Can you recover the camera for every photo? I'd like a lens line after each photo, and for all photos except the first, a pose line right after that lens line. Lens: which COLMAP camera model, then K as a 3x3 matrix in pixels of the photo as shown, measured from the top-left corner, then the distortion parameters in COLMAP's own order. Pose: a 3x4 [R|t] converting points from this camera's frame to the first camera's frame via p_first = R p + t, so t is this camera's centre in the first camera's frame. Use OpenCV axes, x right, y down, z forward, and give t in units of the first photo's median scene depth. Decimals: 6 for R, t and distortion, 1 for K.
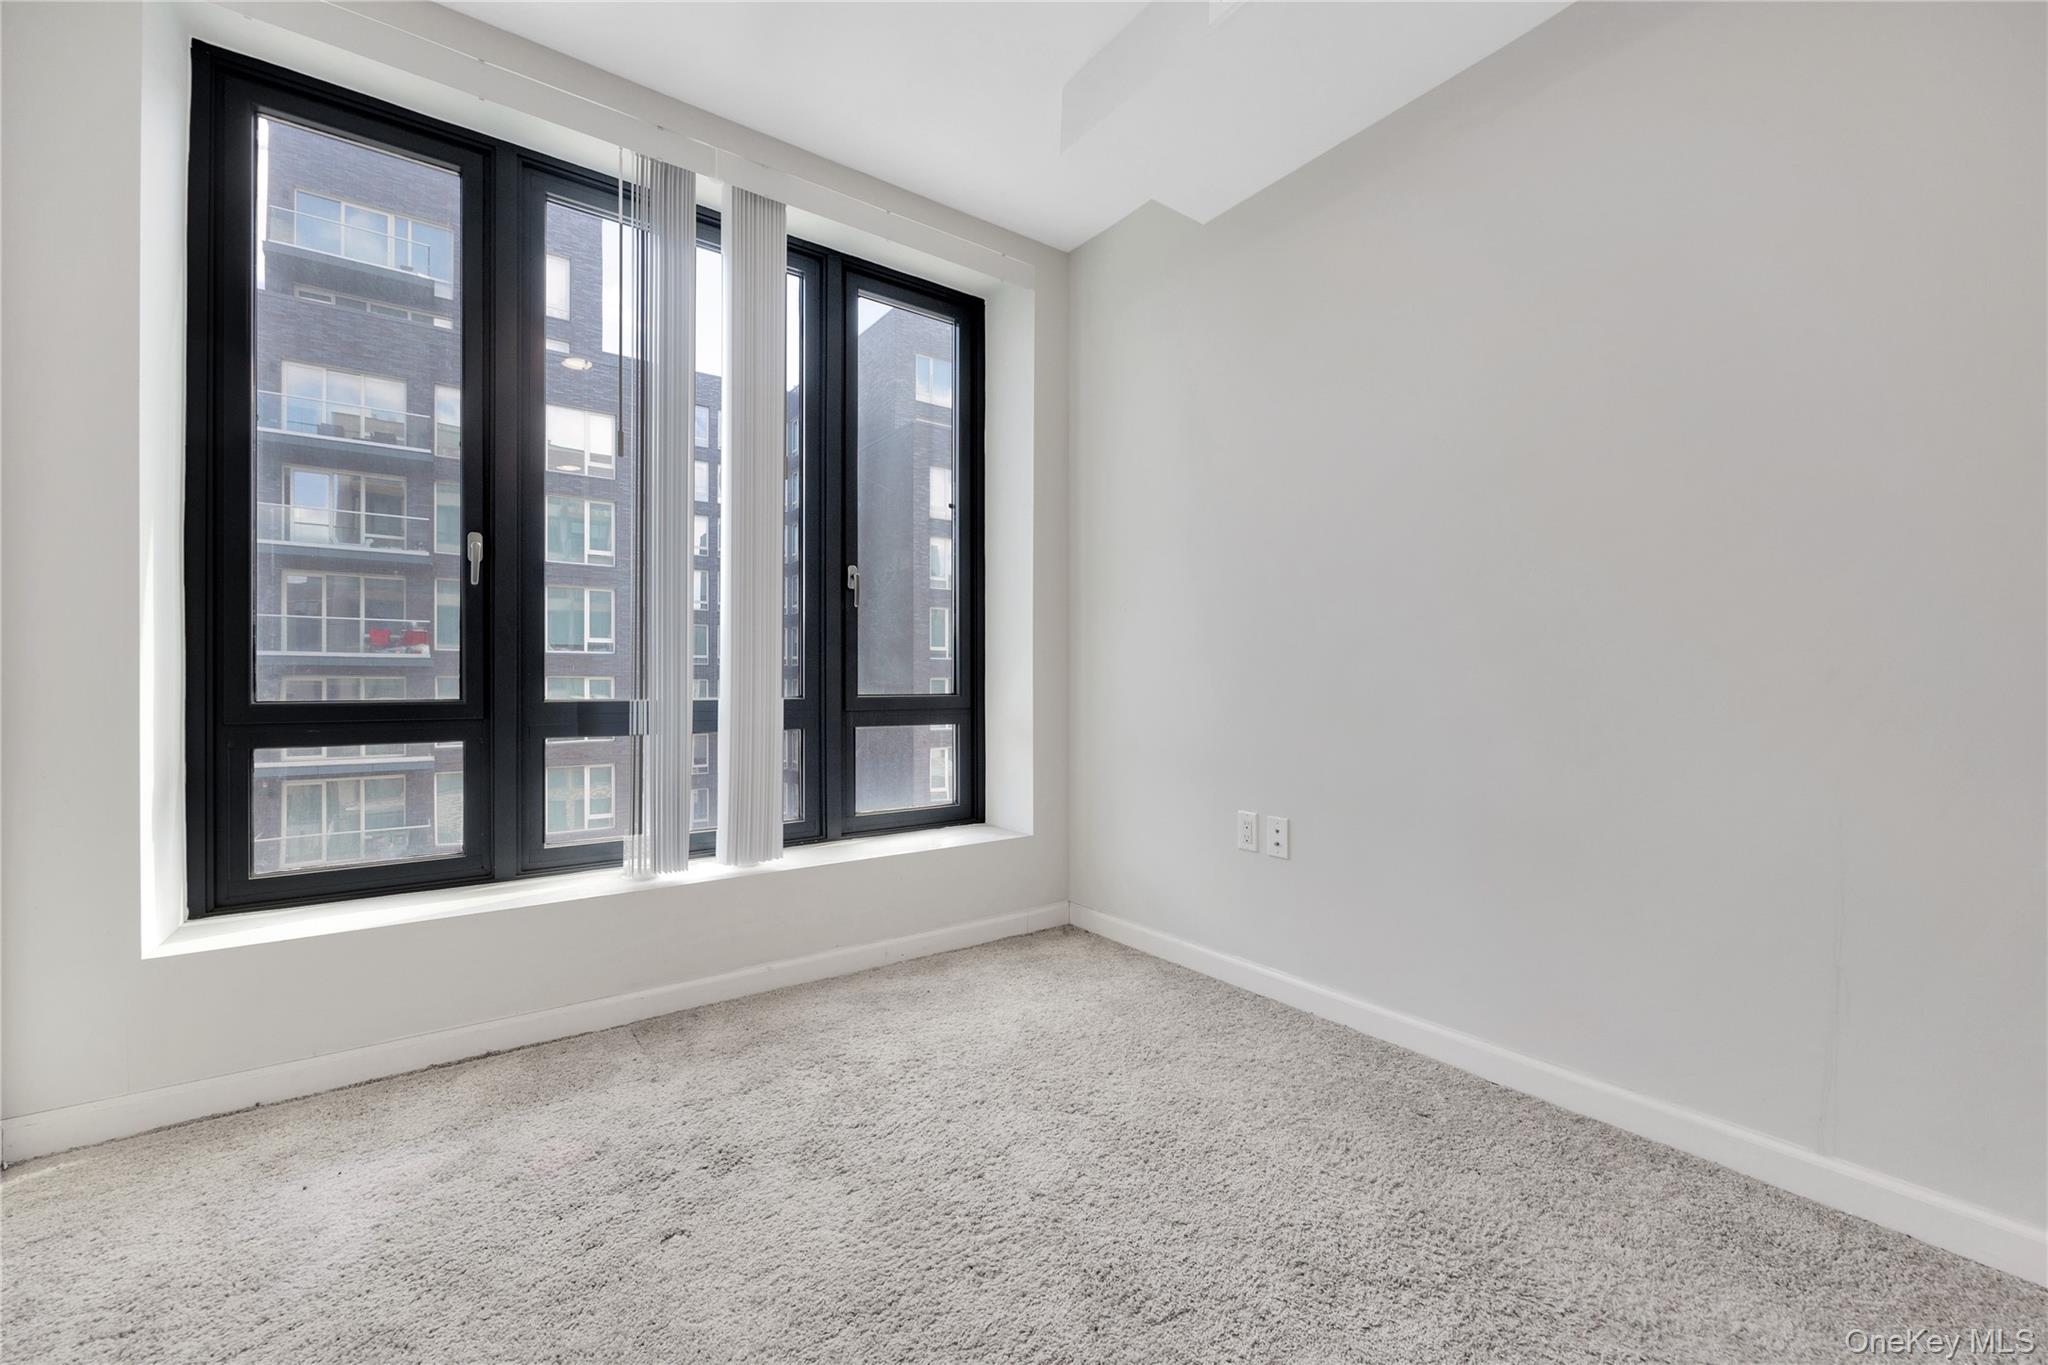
lens RADIAL K [[788.5, 0, 1020.9], [0, 788.5, 685.5], [0, 0, 1]] dist [-0.000648, -0.000027]
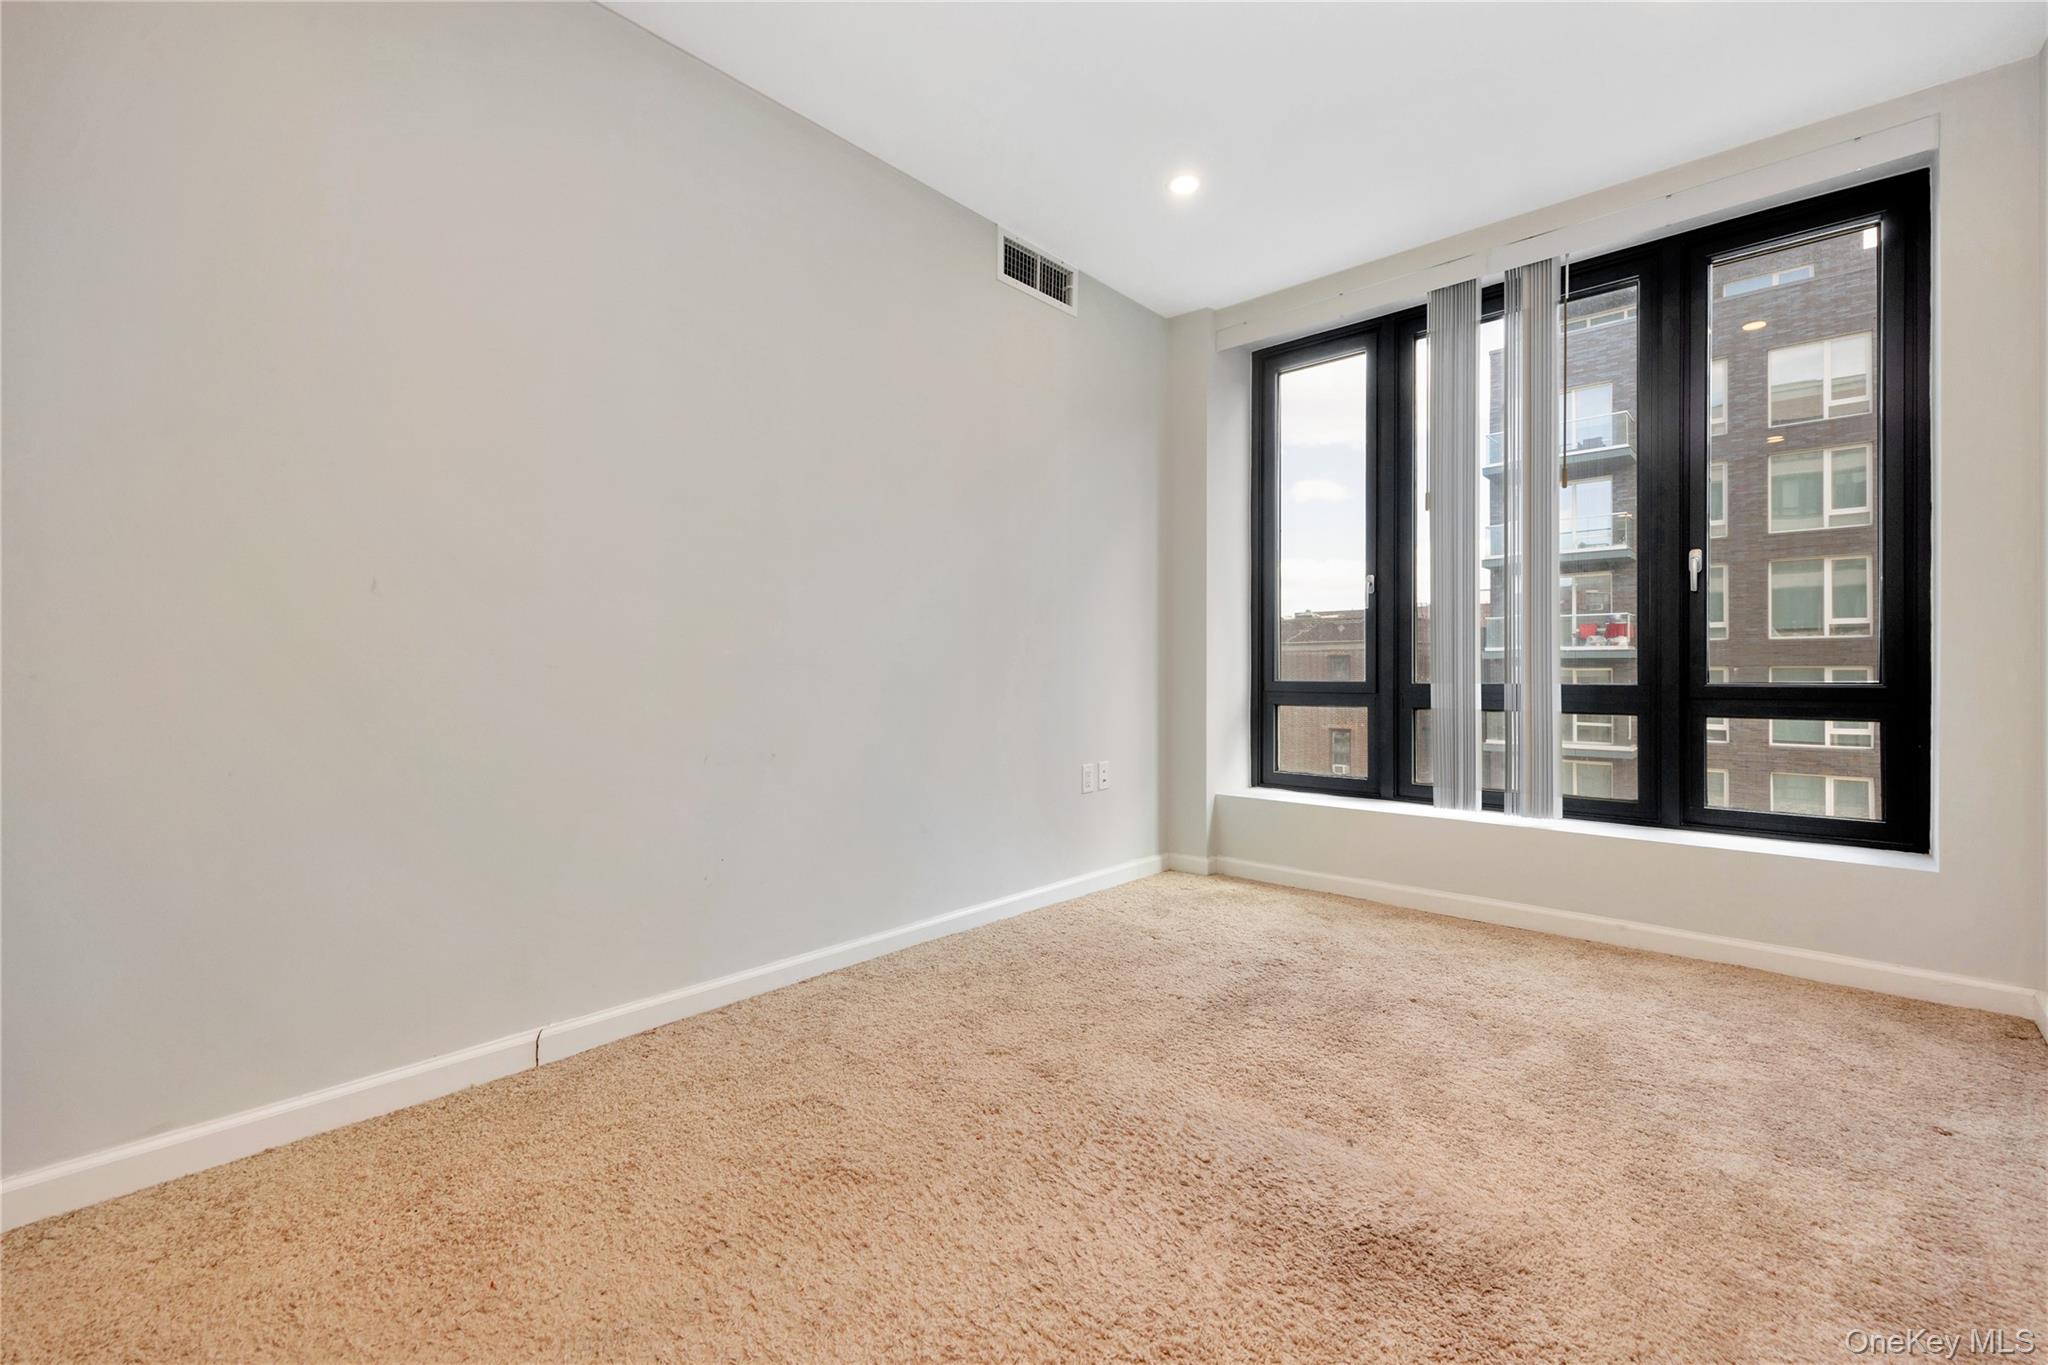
lens RADIAL K [[840.9, 0, 1024.0], [0, 840.9, 682.5], [0, 0, 1]] dist [-0.001785, -0.000070]
pose [[0.236970, 0.009316, -0.971472, 0.611593], [-0.003746, 0.999955, 0.008675, 0.006483], [0.971510, 0.001583, 0.236994, -0.052000]]
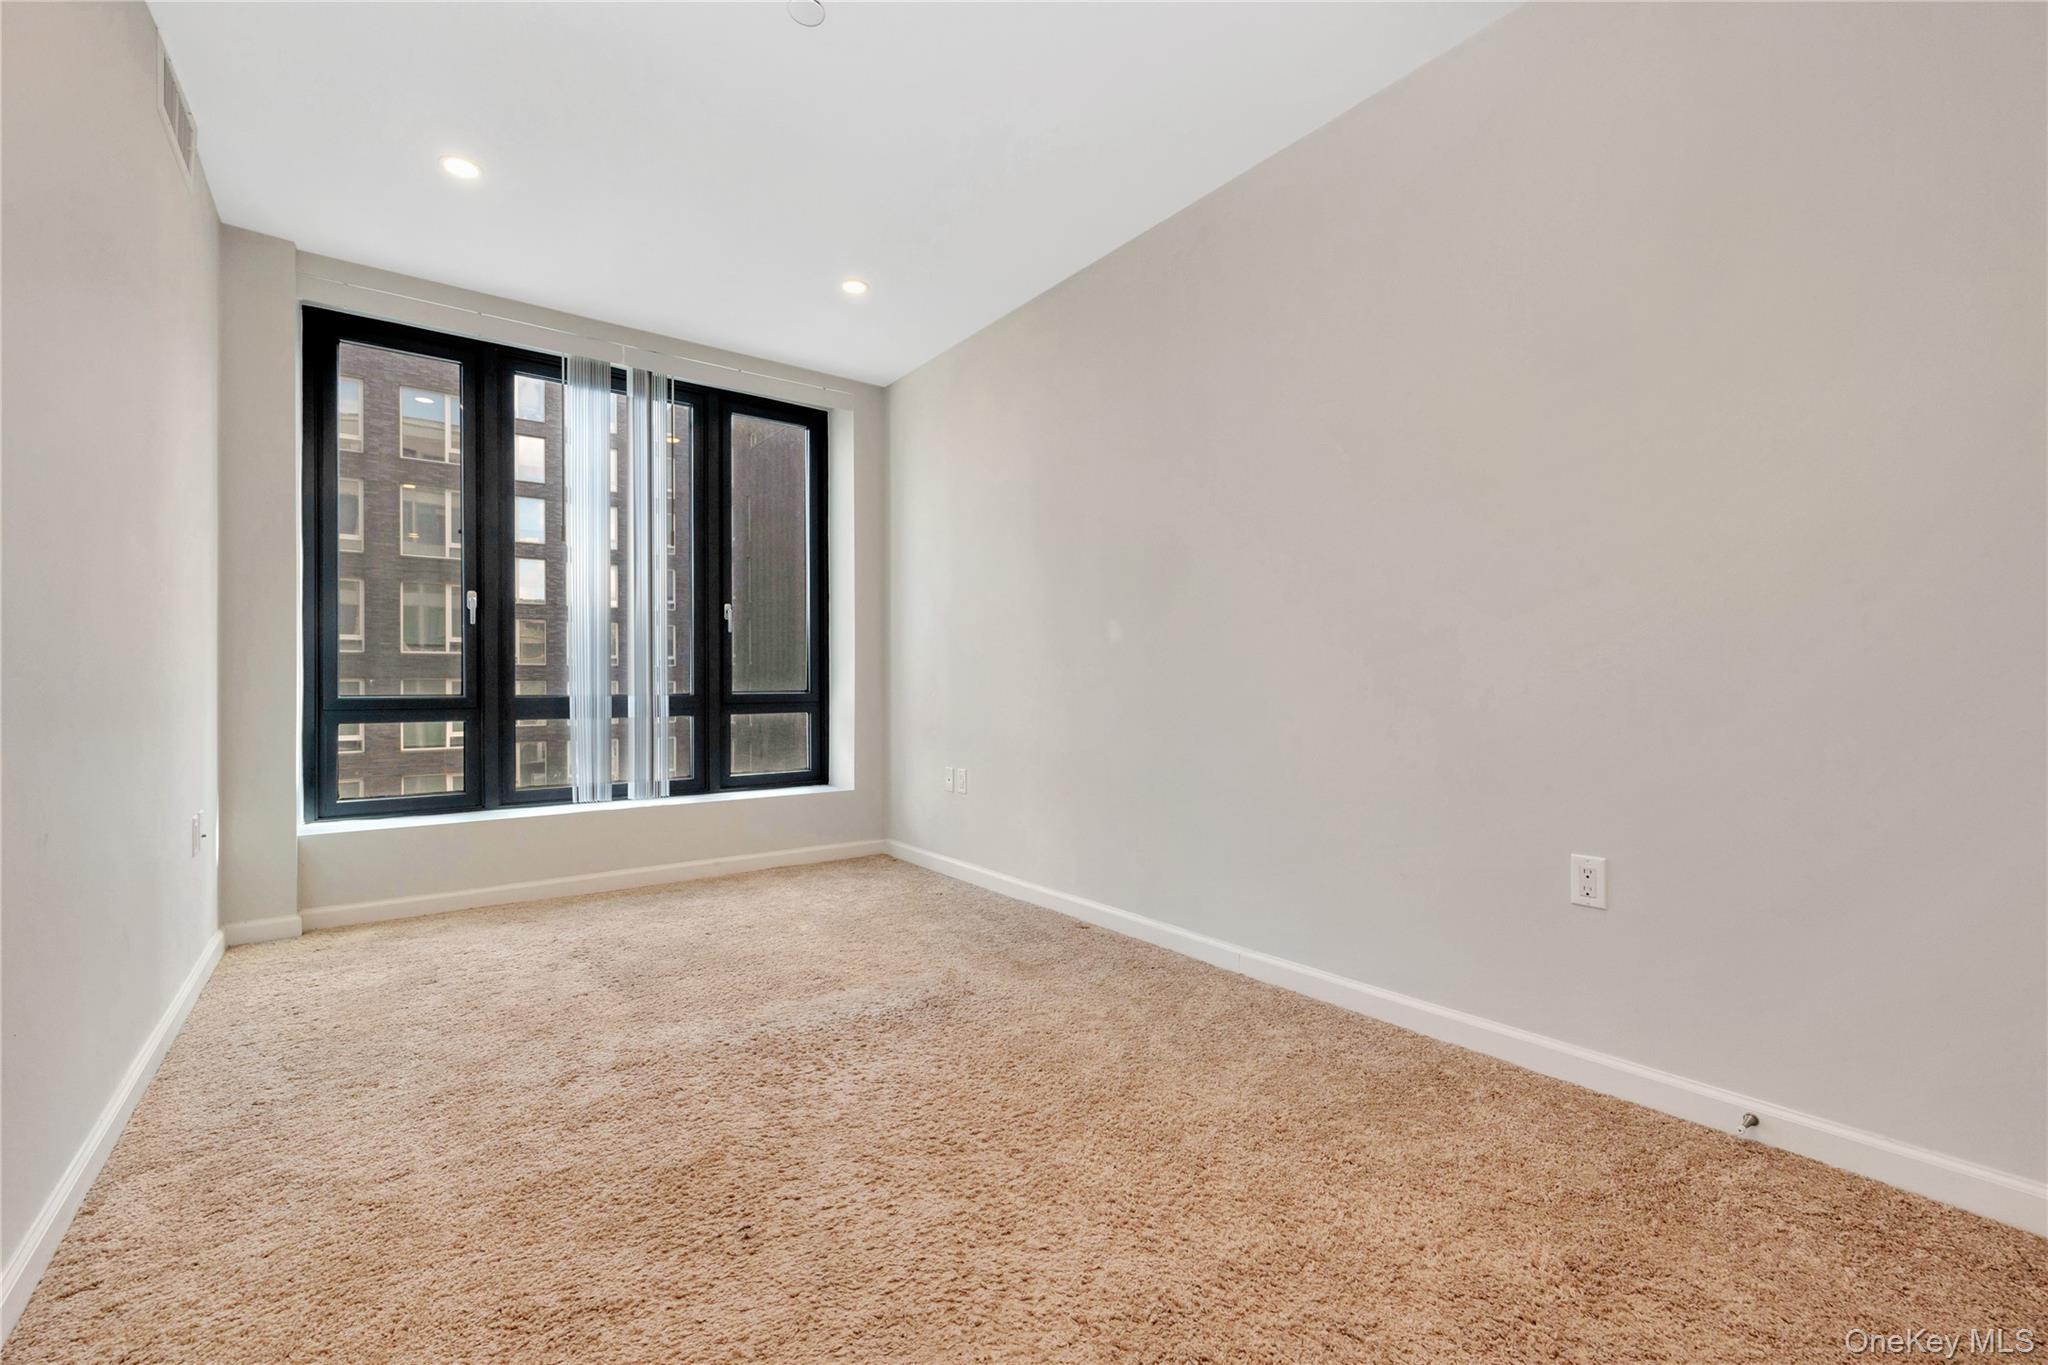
lens RADIAL K [[829.0, 0, 1024.0], [0, 829.0, 682.5], [0, 0, 1]] dist [0.000306, 0.000113]
pose [[0.999644, -0.003836, 0.026395, 0.299109], [0.004003, 0.999972, -0.006296, 0.005699], [-0.026370, 0.006399, 0.999632, -0.555509]]
